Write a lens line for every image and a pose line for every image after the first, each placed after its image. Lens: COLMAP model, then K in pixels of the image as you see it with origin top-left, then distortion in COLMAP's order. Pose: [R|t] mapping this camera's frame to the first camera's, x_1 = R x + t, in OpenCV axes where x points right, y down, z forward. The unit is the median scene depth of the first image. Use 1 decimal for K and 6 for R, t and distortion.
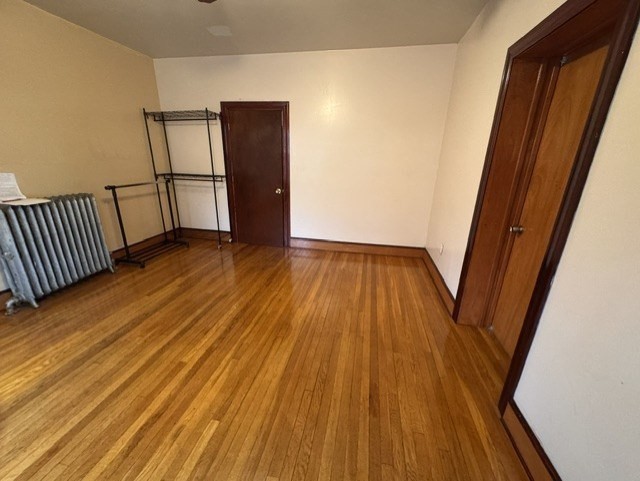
lens RADIAL K [[255.6, 0, 319.8], [0, 255.6, 238.1], [0, 0, 1]] dist [-0.000471, 0.000971]
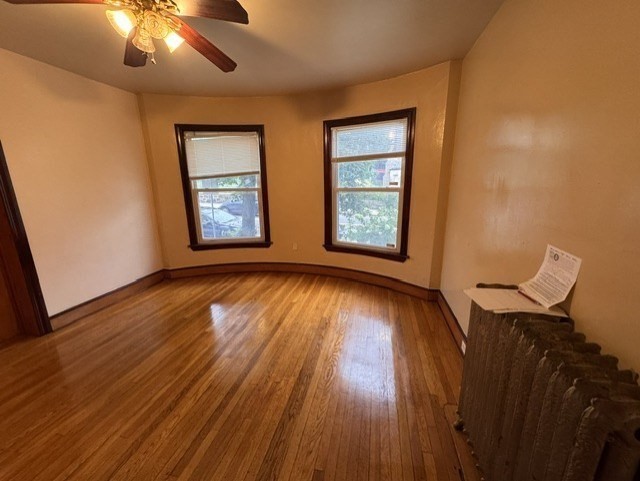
lens RADIAL K [[255.6, 0, 320.0], [0, 255.6, 241.0], [0, 0, 1]] dist [-0.000471, 0.000971]
pose [[-0.999841, -0.014126, 0.010838, -0.800932], [-0.006512, 0.856662, 0.515838, -0.526047], [-0.016571, 0.515685, -0.856618, 1.432722]]
